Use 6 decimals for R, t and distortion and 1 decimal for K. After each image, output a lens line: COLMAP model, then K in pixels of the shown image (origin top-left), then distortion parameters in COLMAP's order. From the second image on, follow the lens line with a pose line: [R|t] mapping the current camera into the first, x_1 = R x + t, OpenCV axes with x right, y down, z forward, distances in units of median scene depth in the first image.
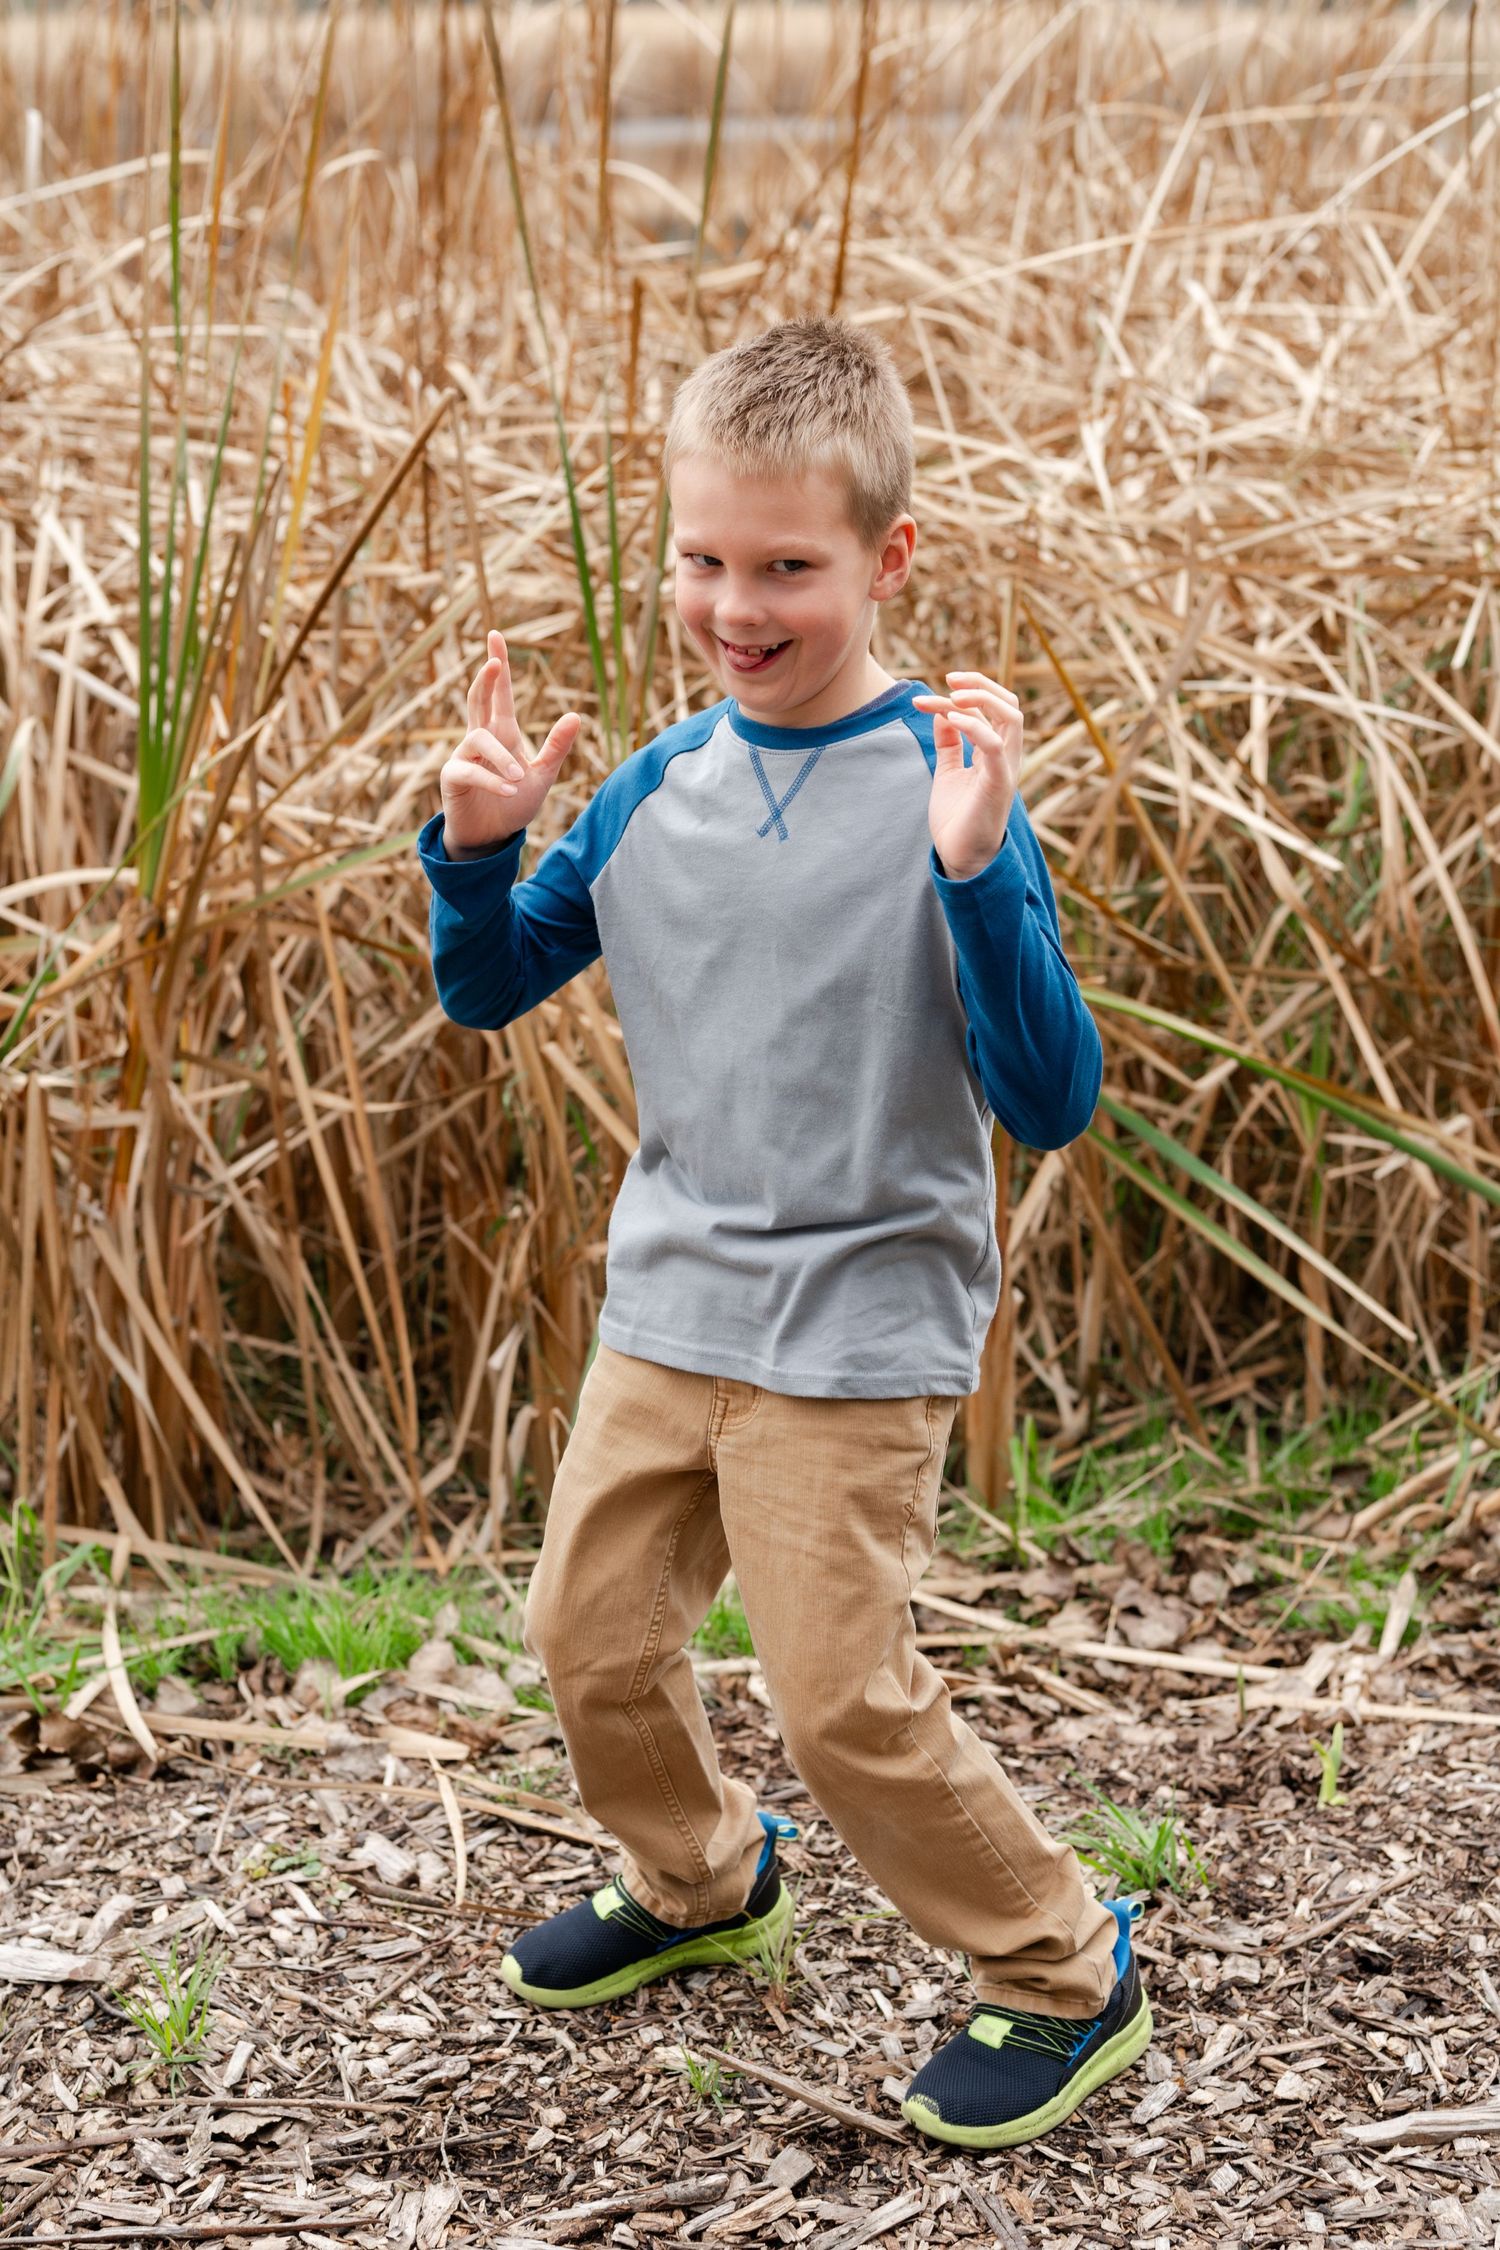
lens RADIAL K [[3238.1, 0, 750.0], [0, 3238.1, 1125.0], [0, 0, 1]] dist [-0.006672, 0.029220]
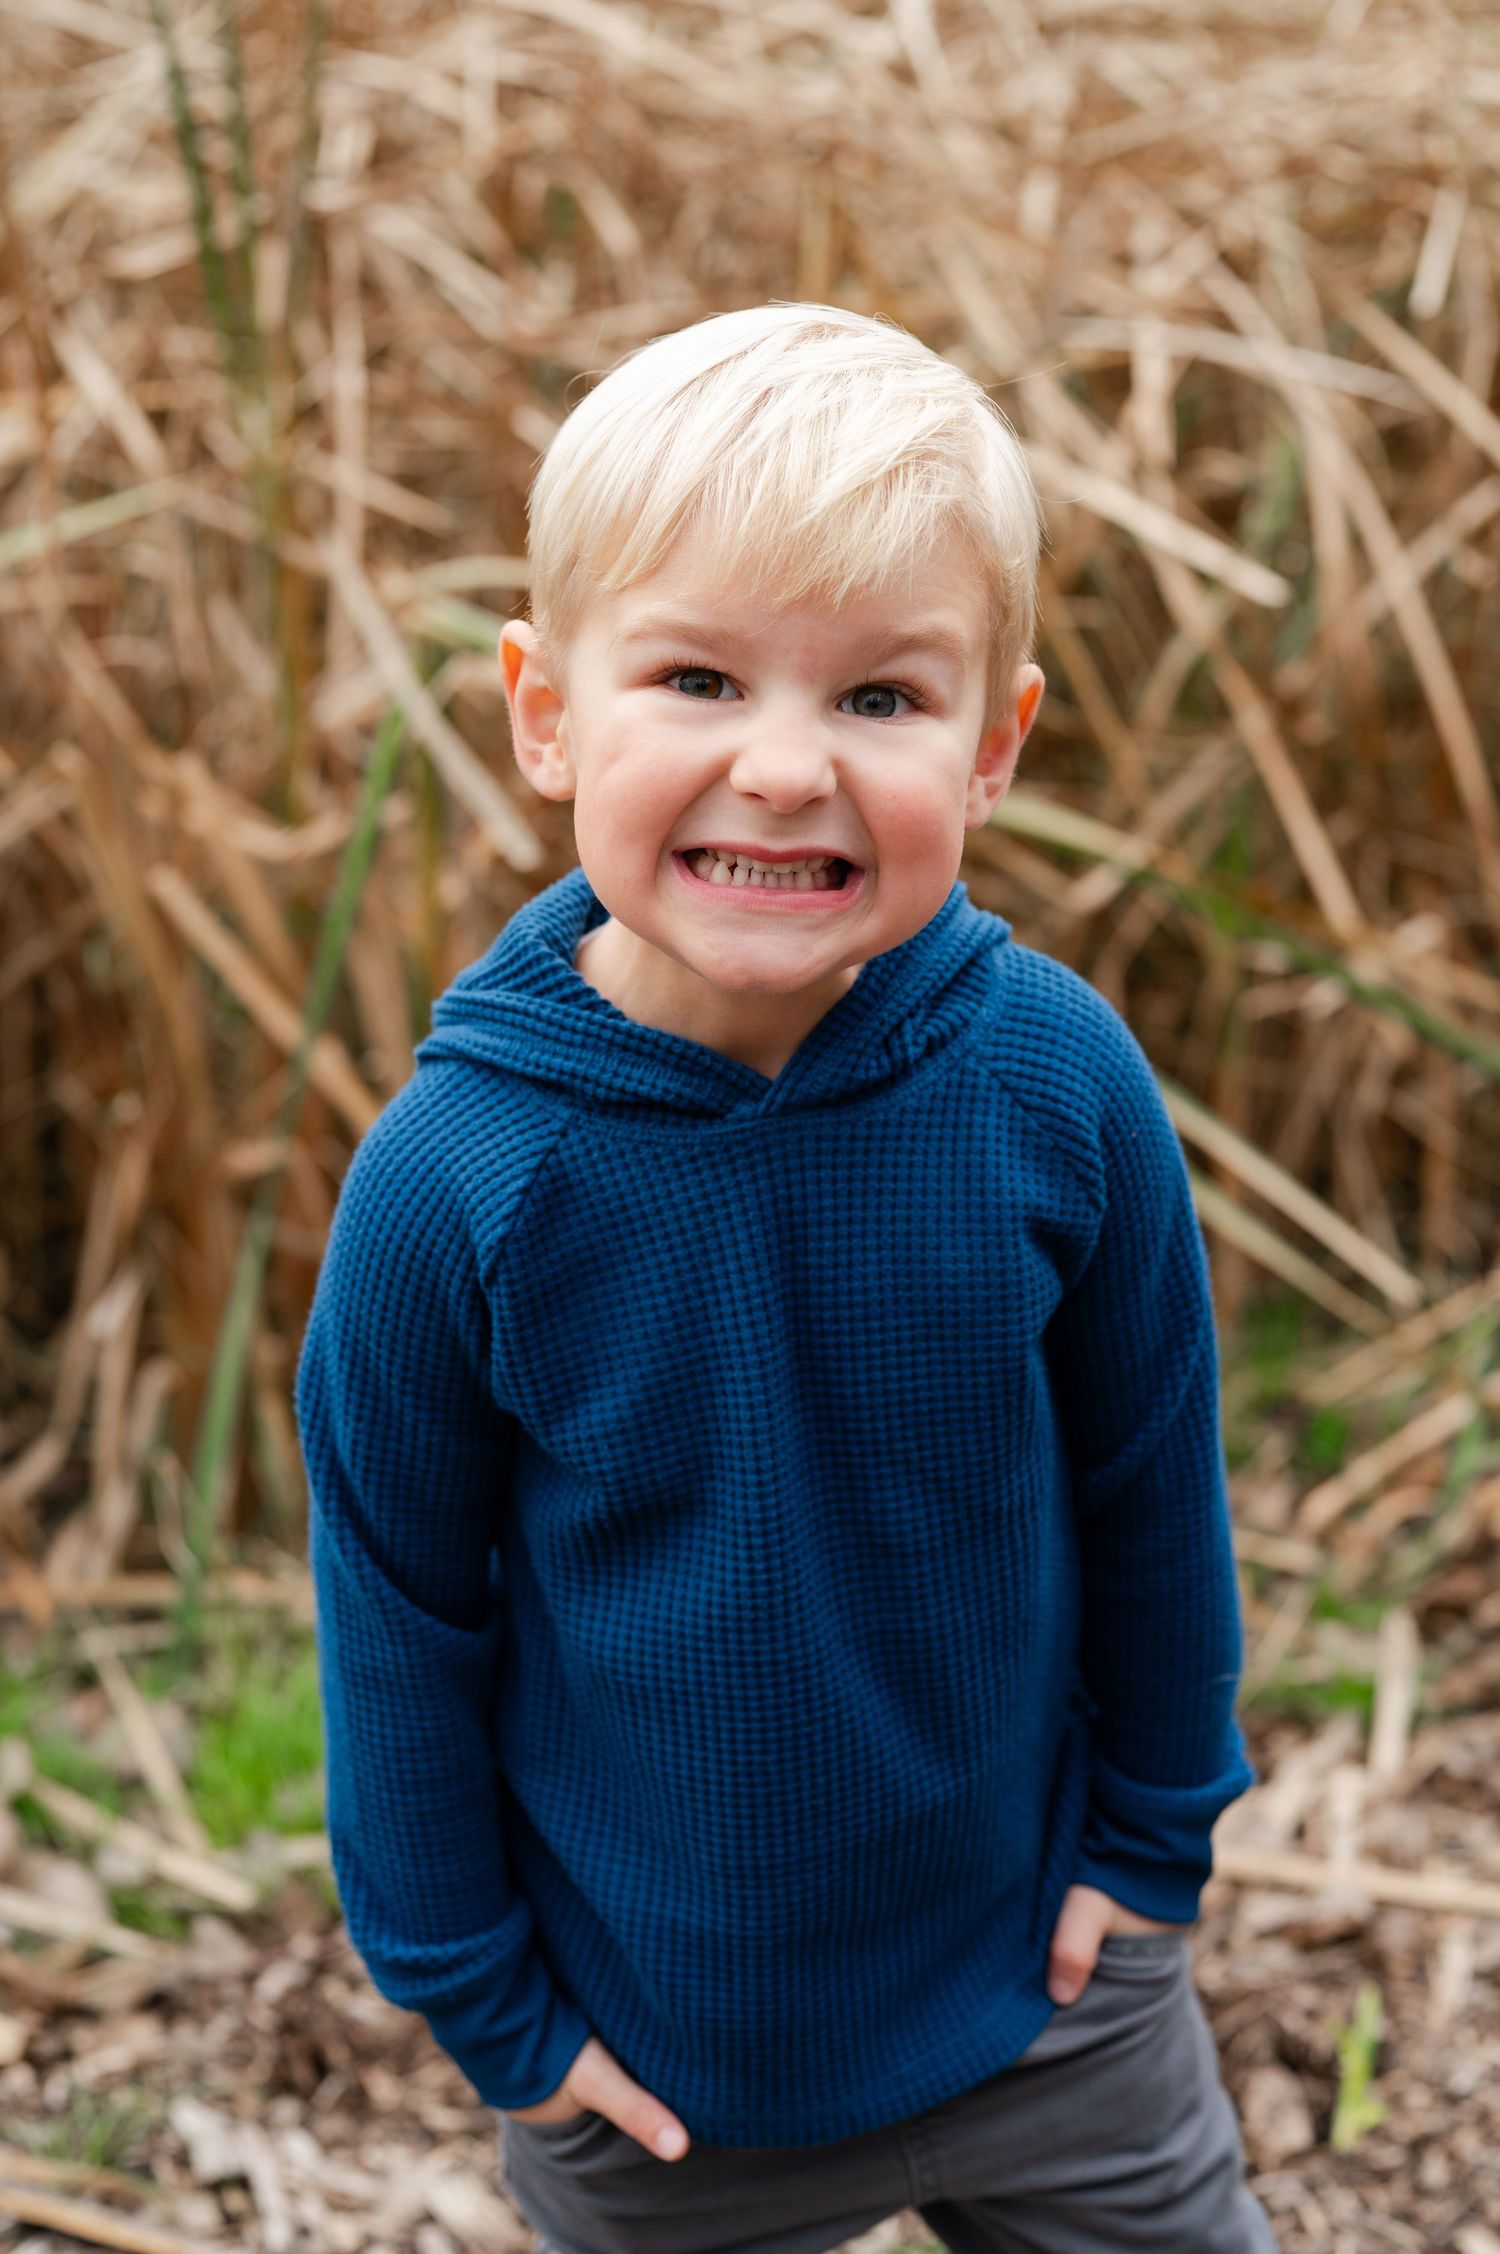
lens RADIAL K [[3210.5, 0, 750.0], [0, 3210.5, 1127.0], [0, 0, 1]] dist [0.183647, -1.211634]
pose [[0.997303, -0.022453, 0.069878, 0.014948], [0.014543, 0.993633, 0.111724, -0.051420], [-0.071942, -0.110407, 0.991279, 0.337412]]
